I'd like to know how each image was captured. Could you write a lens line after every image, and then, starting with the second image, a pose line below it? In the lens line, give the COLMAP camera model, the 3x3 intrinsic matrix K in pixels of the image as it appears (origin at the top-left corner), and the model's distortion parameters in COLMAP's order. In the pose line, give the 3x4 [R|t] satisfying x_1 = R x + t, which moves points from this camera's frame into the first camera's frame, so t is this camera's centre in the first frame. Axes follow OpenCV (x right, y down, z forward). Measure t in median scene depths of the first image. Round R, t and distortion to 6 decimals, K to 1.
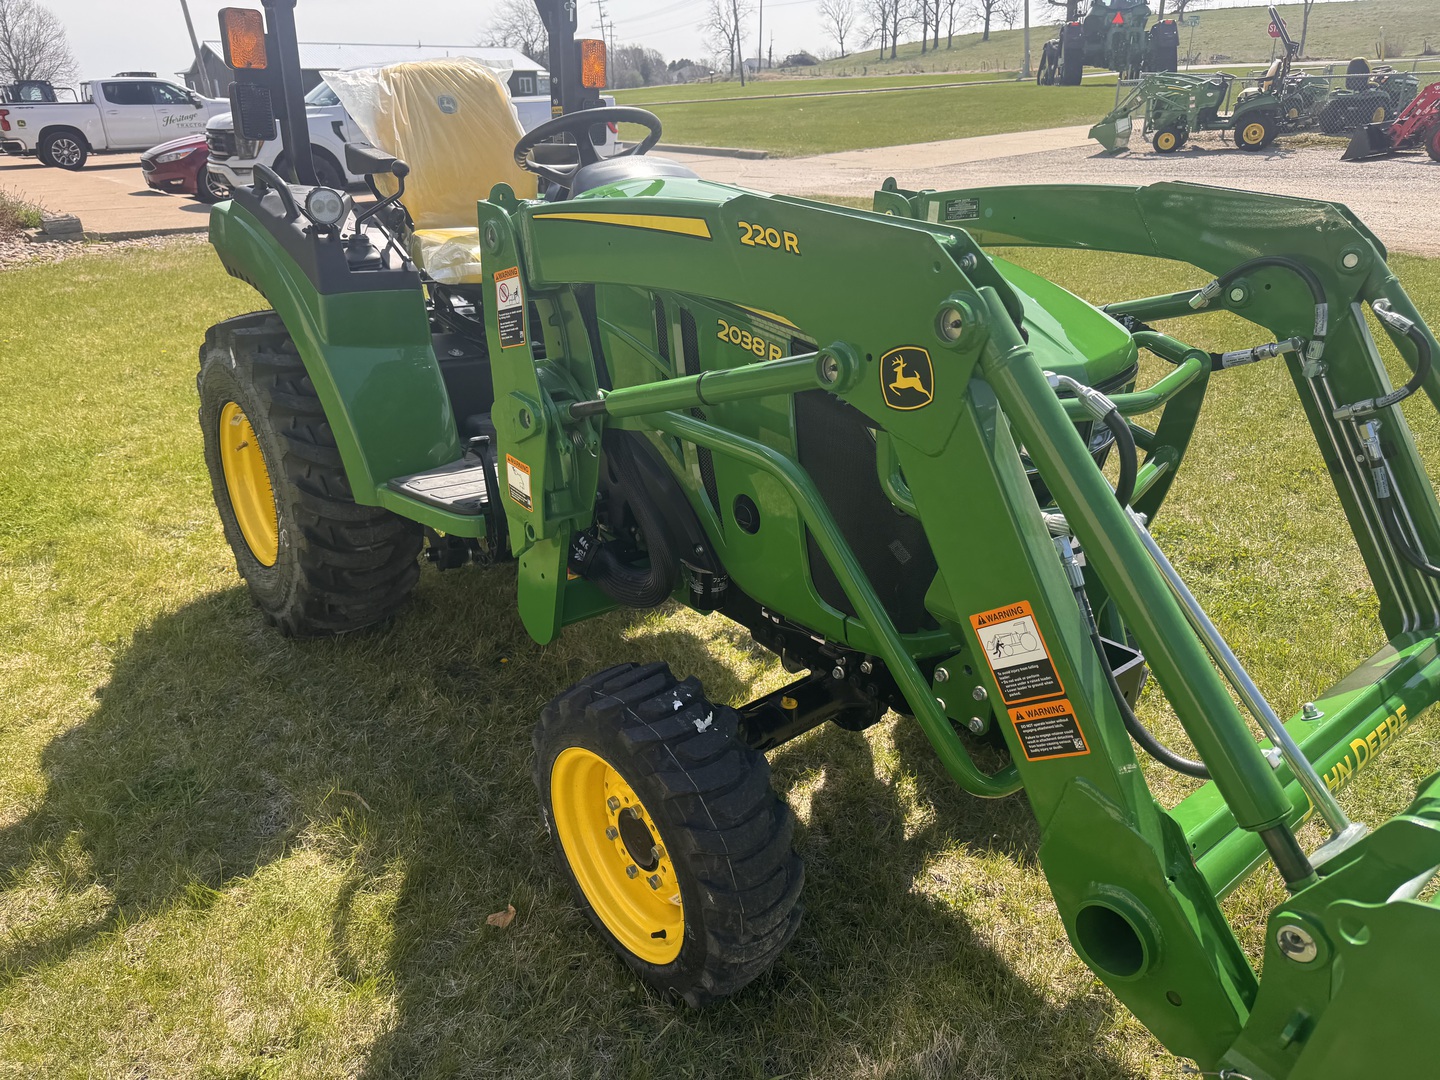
lens RADIAL K [[1041.5, 0, 707.9], [0, 1041.5, 538.8], [0, 0, 1]] dist [-0.013937, 0.001800]
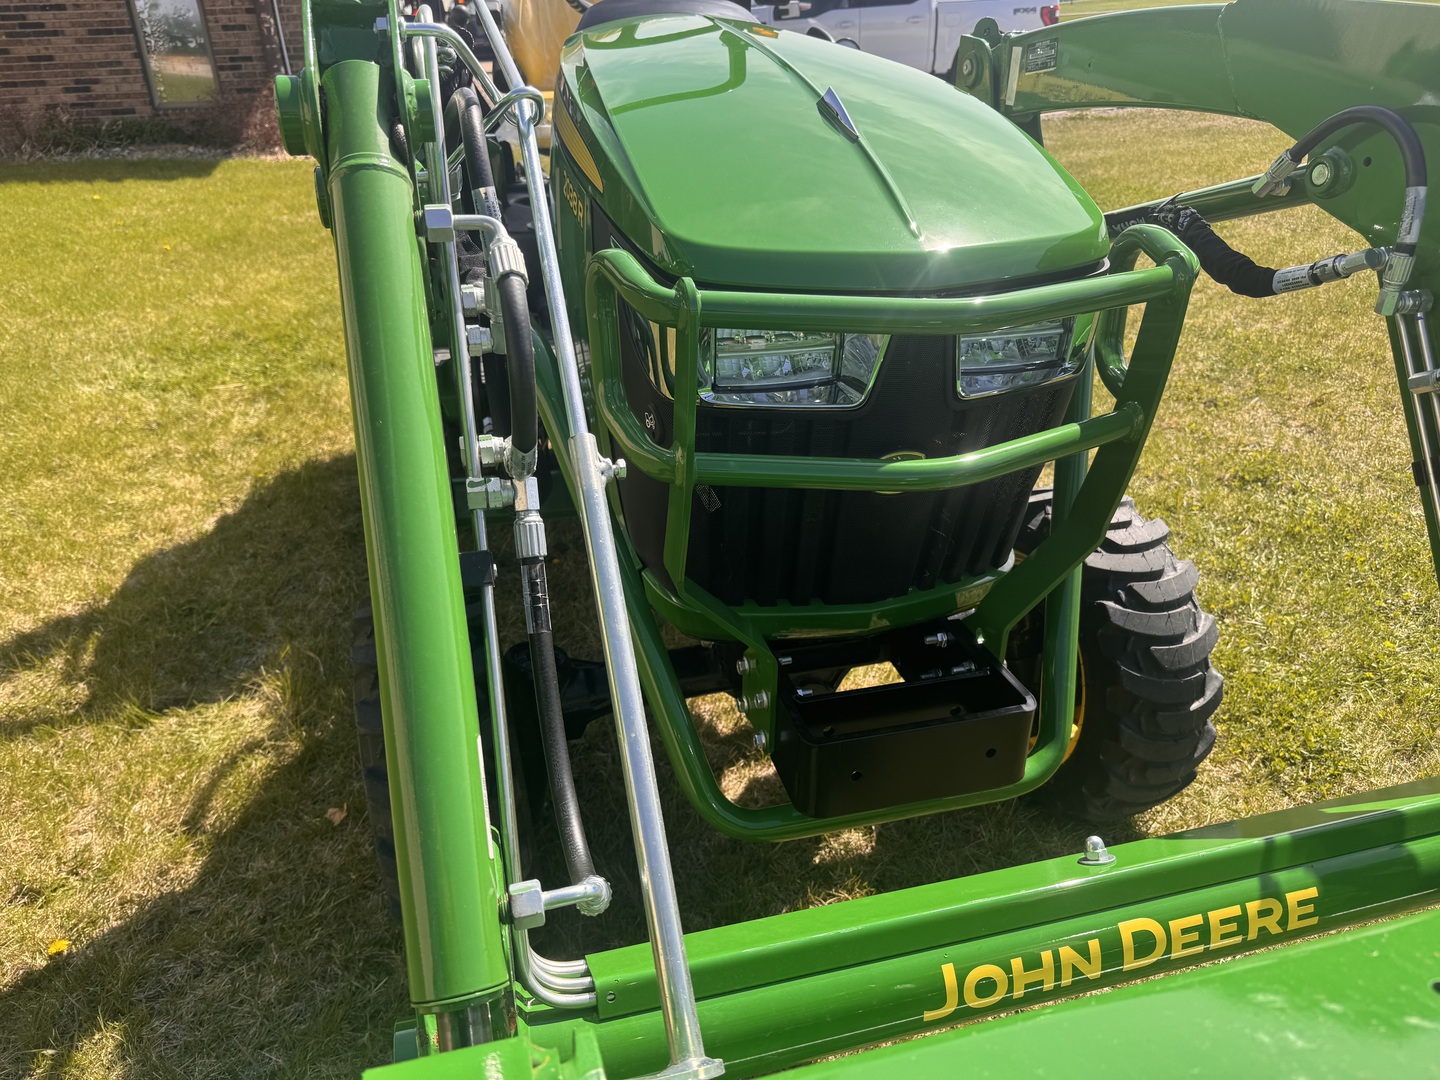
lens RADIAL K [[1041.5, 0, 707.9], [0, 1041.5, 538.8], [0, 0, 1]] dist [-0.013937, 0.001800]
pose [[0.913069, 0.180236, -0.365815, 0.446540], [-0.154186, 0.983021, 0.099485, -0.028389], [0.377534, -0.034433, 0.925355, 0.290187]]
